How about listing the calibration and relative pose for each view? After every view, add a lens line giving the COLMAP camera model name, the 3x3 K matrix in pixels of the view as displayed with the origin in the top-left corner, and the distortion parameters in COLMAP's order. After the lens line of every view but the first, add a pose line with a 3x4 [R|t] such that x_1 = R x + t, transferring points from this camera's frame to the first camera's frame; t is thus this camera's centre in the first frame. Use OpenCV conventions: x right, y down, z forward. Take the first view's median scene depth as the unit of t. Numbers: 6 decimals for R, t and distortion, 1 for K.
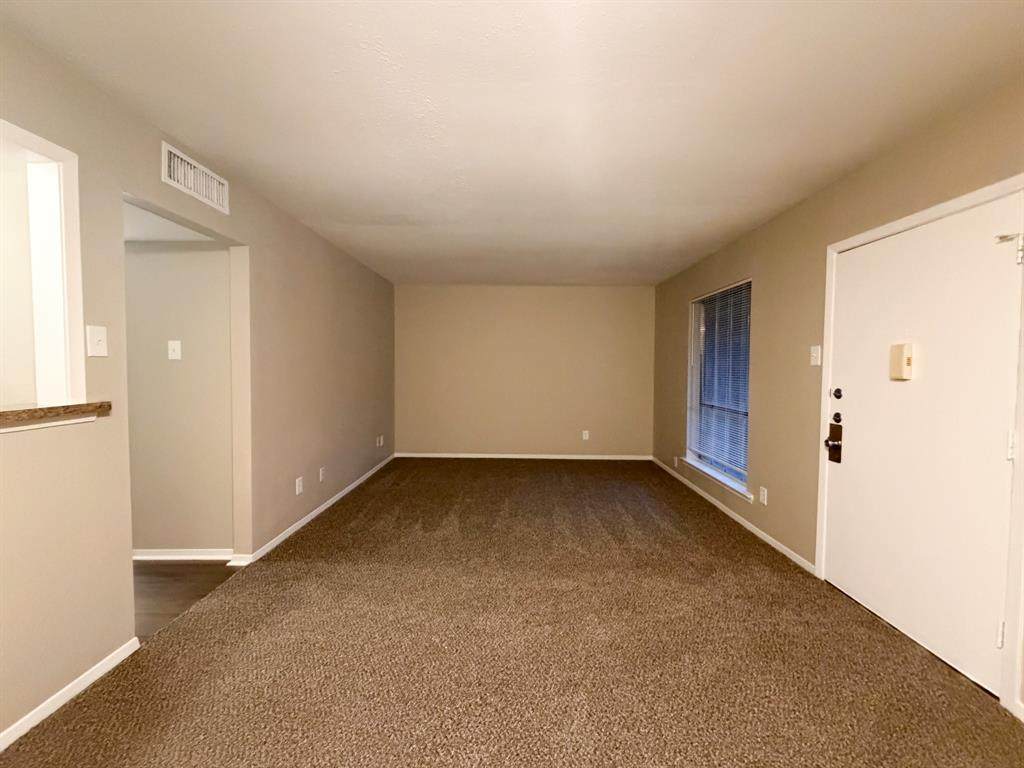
lens RADIAL K [[415.8, 0, 512.0], [0, 415.8, 384.0], [0, 0, 1]] dist [0.002088, 0.000160]
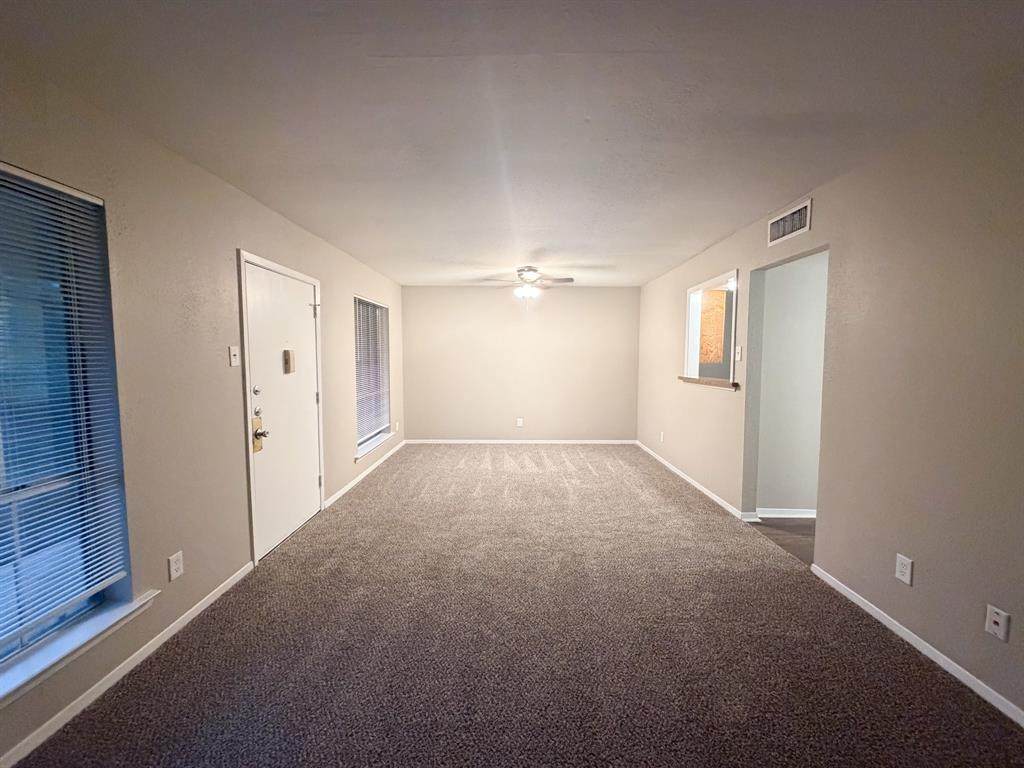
lens RADIAL K [[415.8, 0, 512.0], [0, 415.8, 384.0], [0, 0, 1]] dist [0.002088, 0.000160]
pose [[-0.999393, -0.005960, -0.034311, 0.128421], [-0.009941, 0.993073, 0.117076, -0.130534], [0.033376, 0.117346, -0.992530, 2.091571]]
